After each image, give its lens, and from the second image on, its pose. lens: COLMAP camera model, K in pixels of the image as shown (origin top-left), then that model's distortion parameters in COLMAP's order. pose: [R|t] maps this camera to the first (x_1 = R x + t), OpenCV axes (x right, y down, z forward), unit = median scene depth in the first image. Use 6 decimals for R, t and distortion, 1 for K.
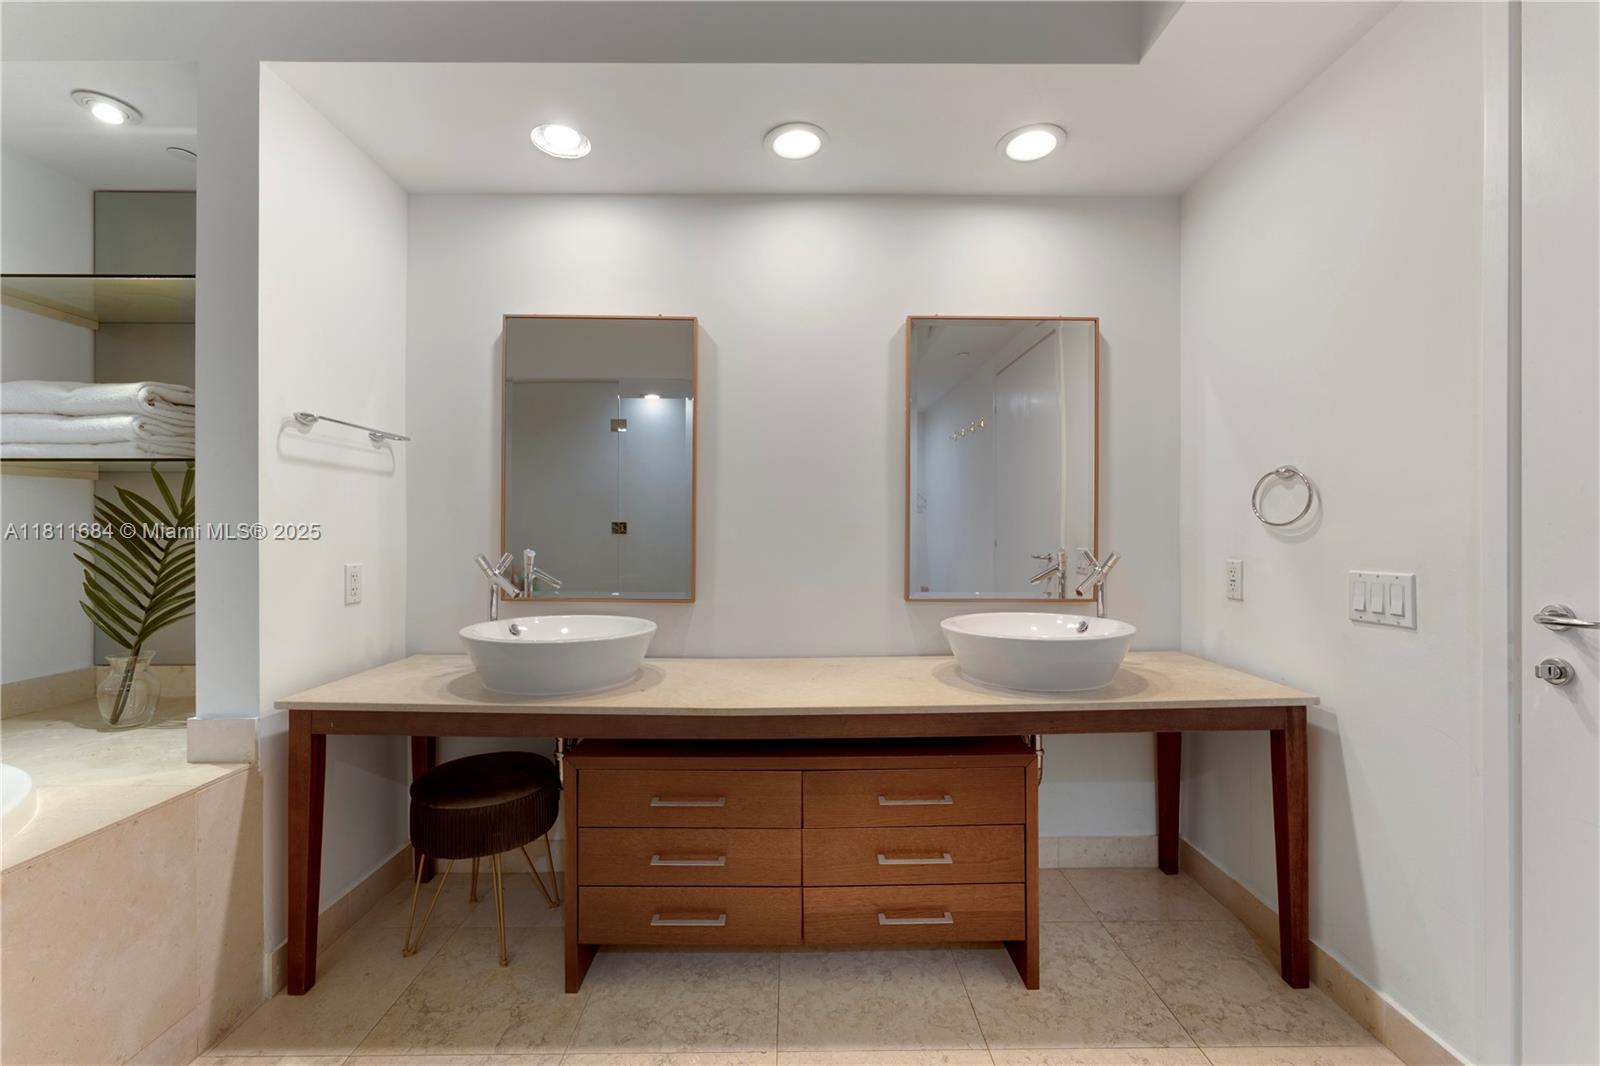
lens RADIAL K [[646.3, 0, 794.6], [0, 646.3, 534.9], [0, 0, 1]] dist [-0.001767, -0.000661]
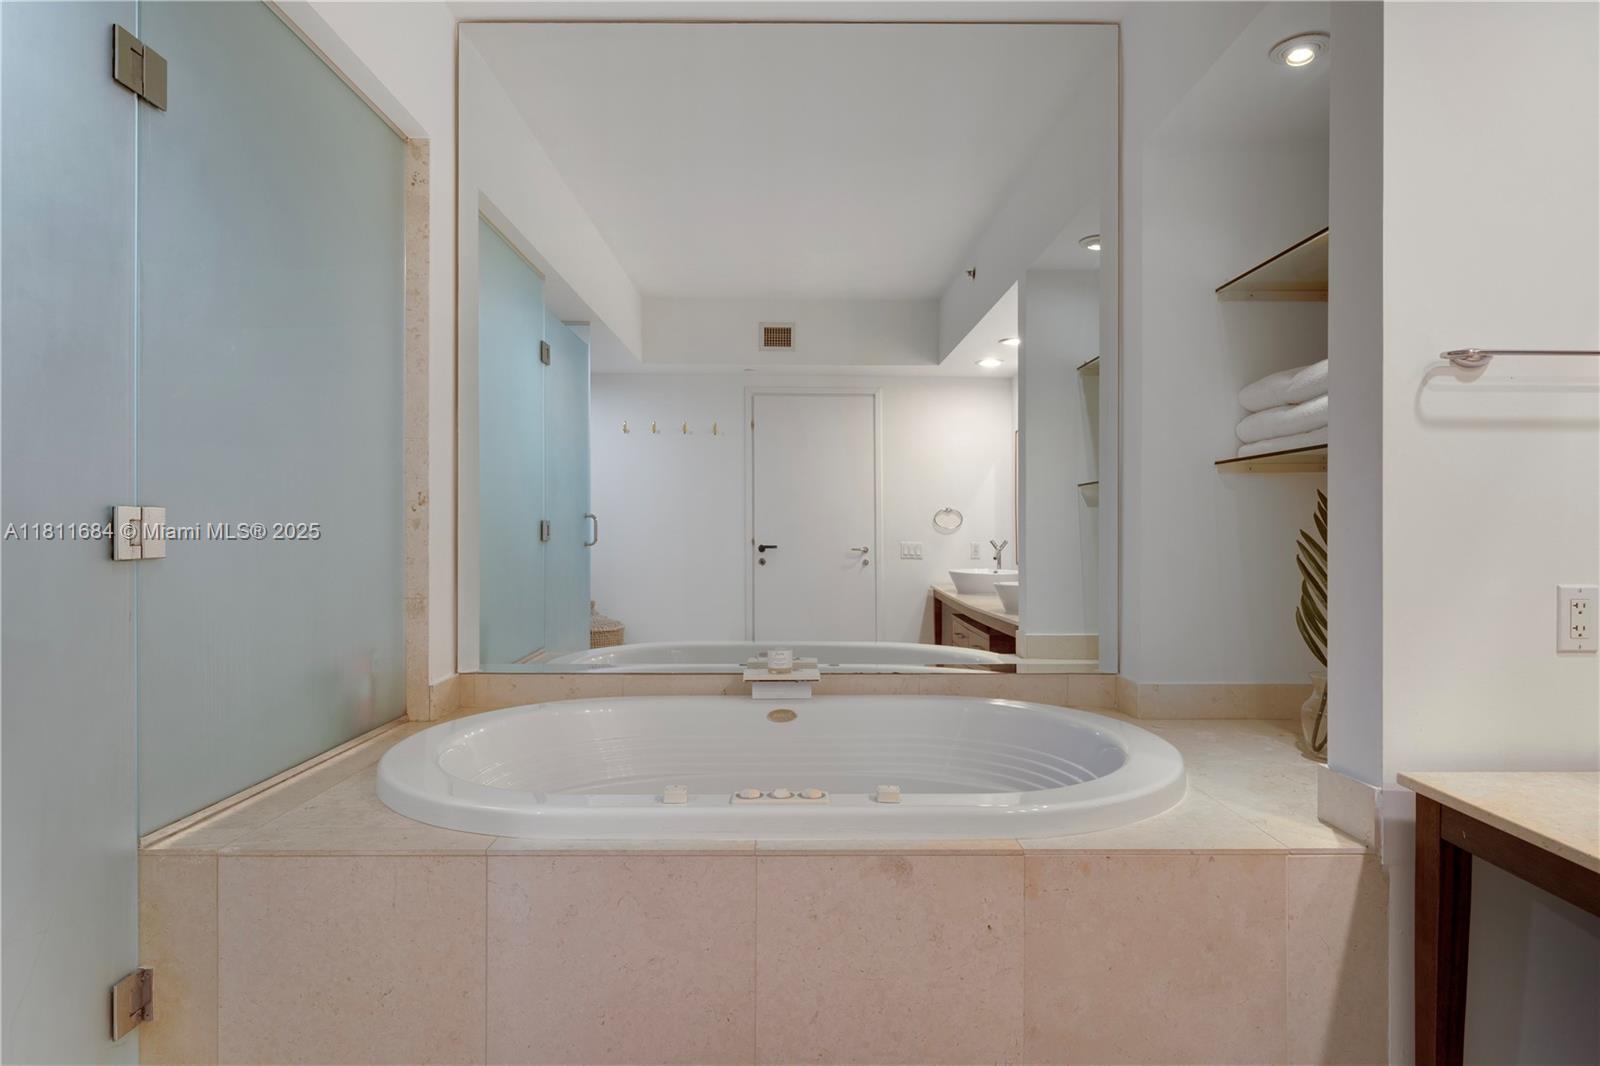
lens RADIAL K [[877.6, 0, 800.5], [0, 877.6, 536.0], [0, 0, 1]] dist [-0.002057, -0.000850]
pose [[-0.009328, 0.003692, -0.999950, 0.141610], [-0.002142, 0.999991, 0.003713, -0.001275], [0.999954, 0.002177, -0.009320, 0.335311]]
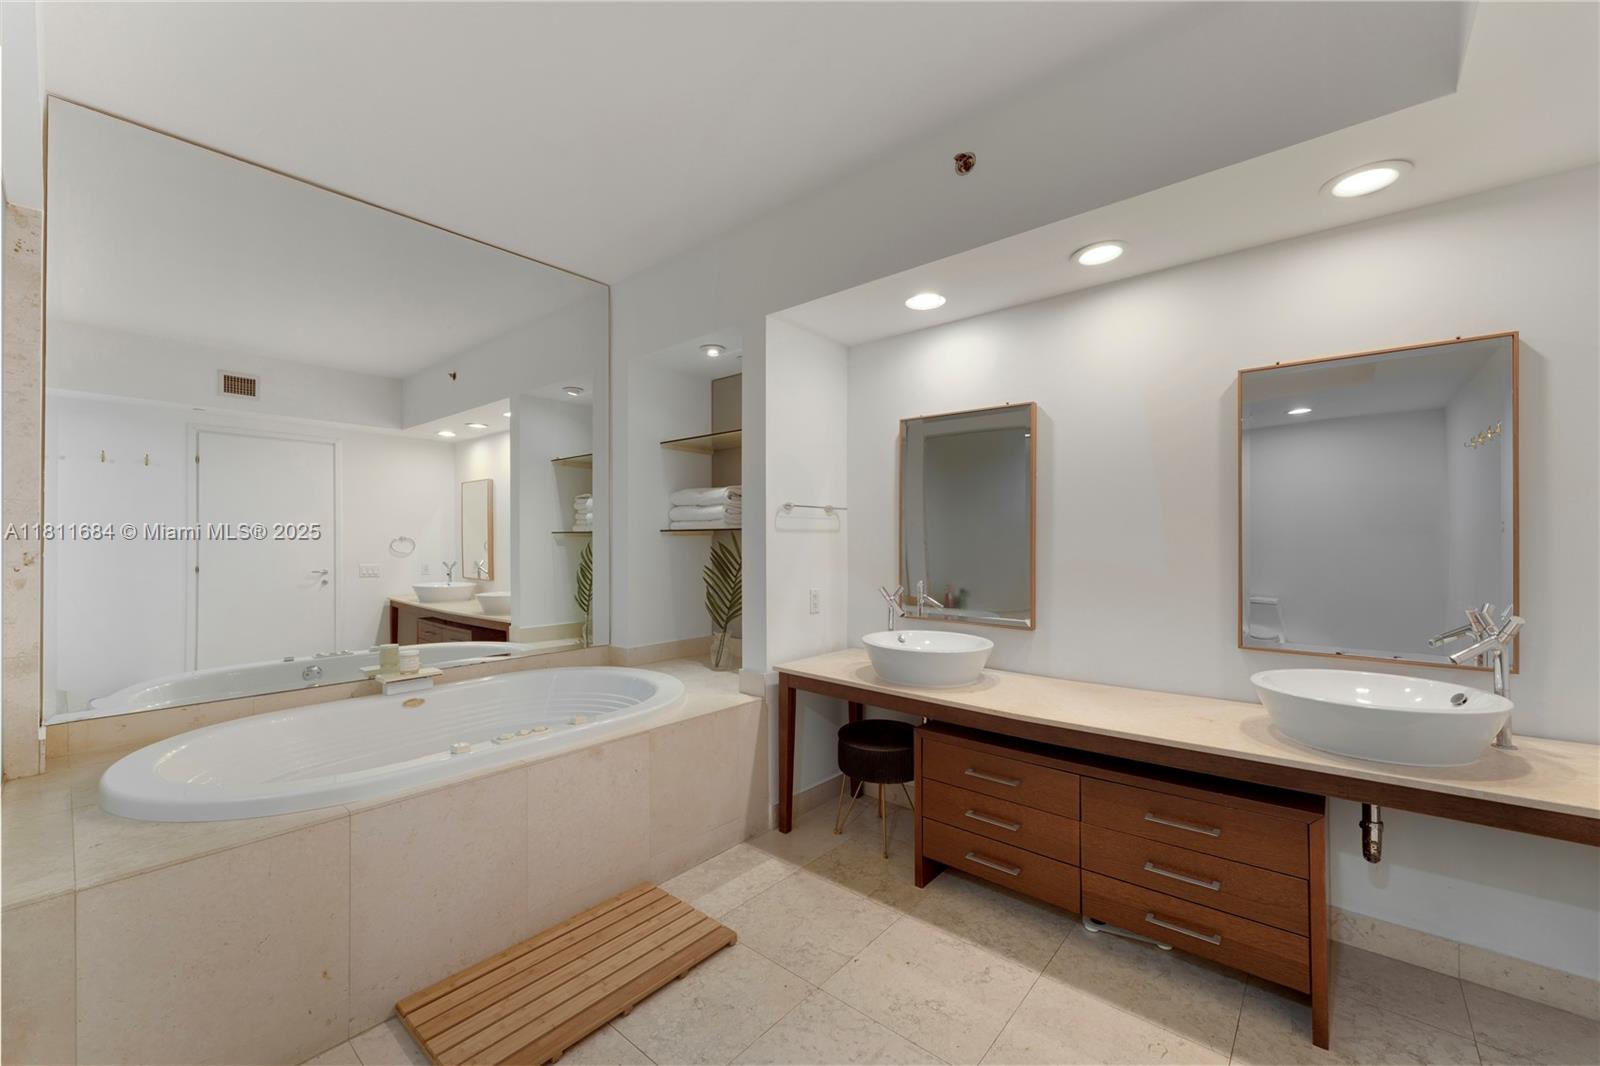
lens RADIAL K [[646.3, 0, 805.0], [0, 646.3, 532.6], [0, 0, 1]] dist [-0.001767, -0.000661]
pose [[0.755897, -0.006675, -0.654656, 0.427592], [0.001156, 0.999960, -0.008862, -0.094981], [0.654689, 0.005942, 0.755875, -0.298631]]
